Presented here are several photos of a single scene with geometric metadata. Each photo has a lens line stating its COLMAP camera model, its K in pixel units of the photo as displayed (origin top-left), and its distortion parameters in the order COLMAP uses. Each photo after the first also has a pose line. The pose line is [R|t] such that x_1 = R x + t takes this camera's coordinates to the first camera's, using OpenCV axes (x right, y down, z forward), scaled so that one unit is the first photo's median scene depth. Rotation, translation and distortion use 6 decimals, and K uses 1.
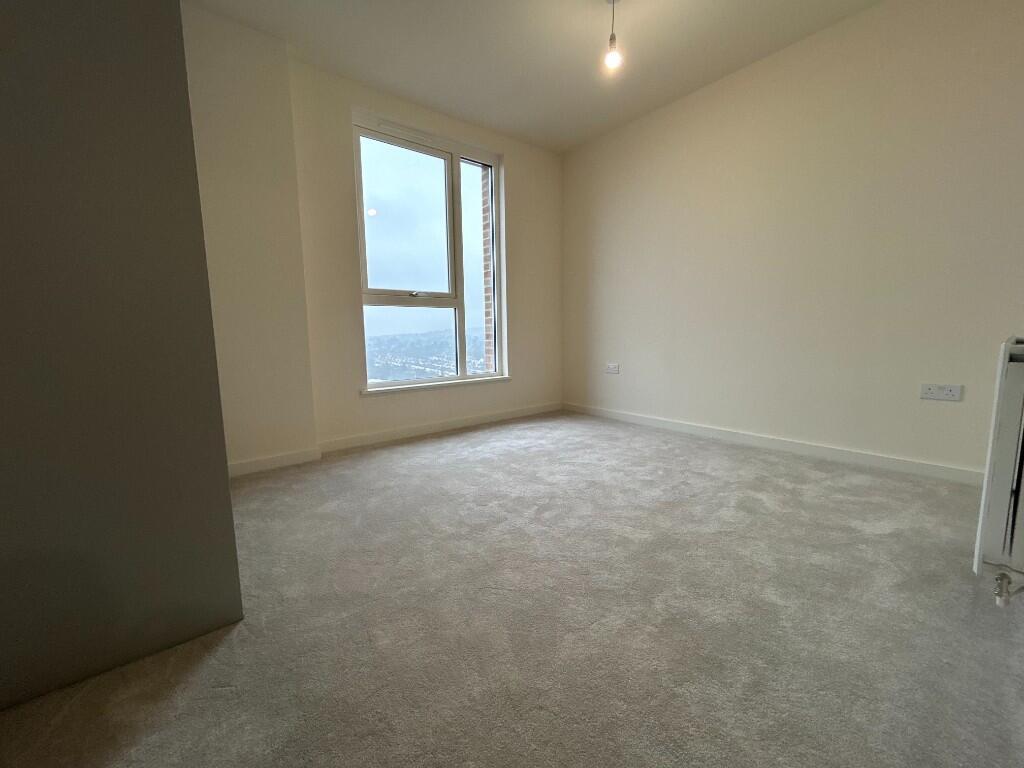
lens RADIAL K [[411.3, 0, 510.3], [0, 411.3, 381.7], [0, 0, 1]] dist [-0.000203, -0.000028]
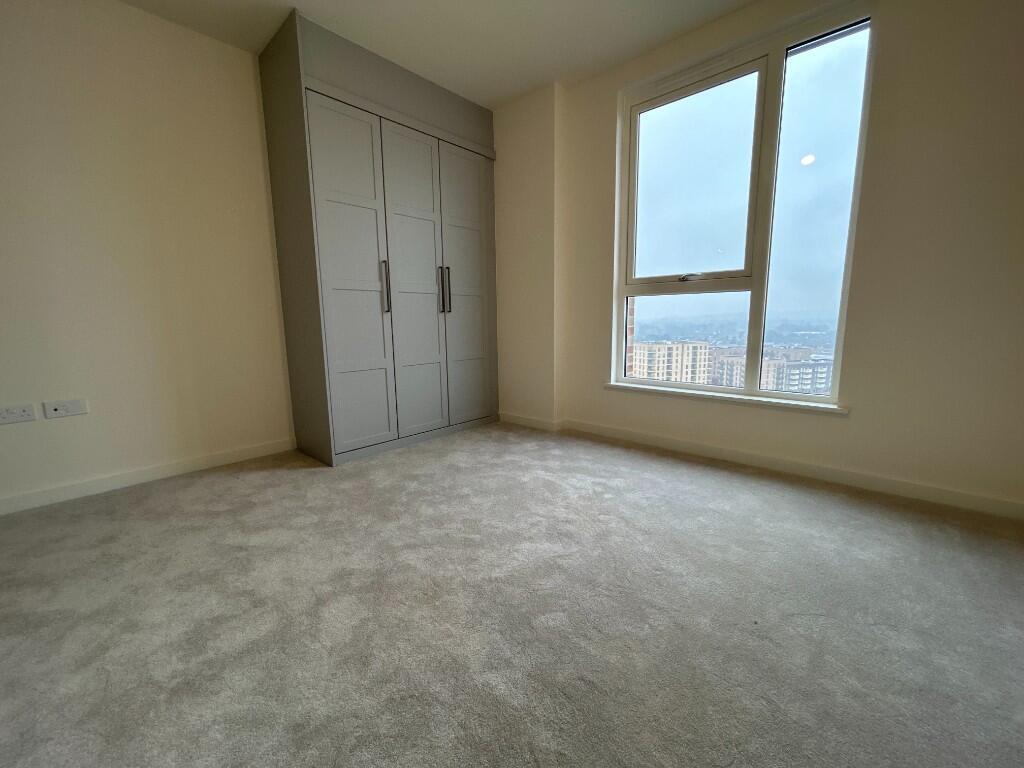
lens RADIAL K [[411.3, 0, 510.3], [0, 411.3, 381.7], [0, 0, 1]] dist [-0.000203, -0.000028]
pose [[0.148751, 0.162629, -0.975410, 0.542409], [-0.107854, 0.983168, 0.147474, -0.095266], [0.982975, 0.083265, 0.163787, 0.547246]]
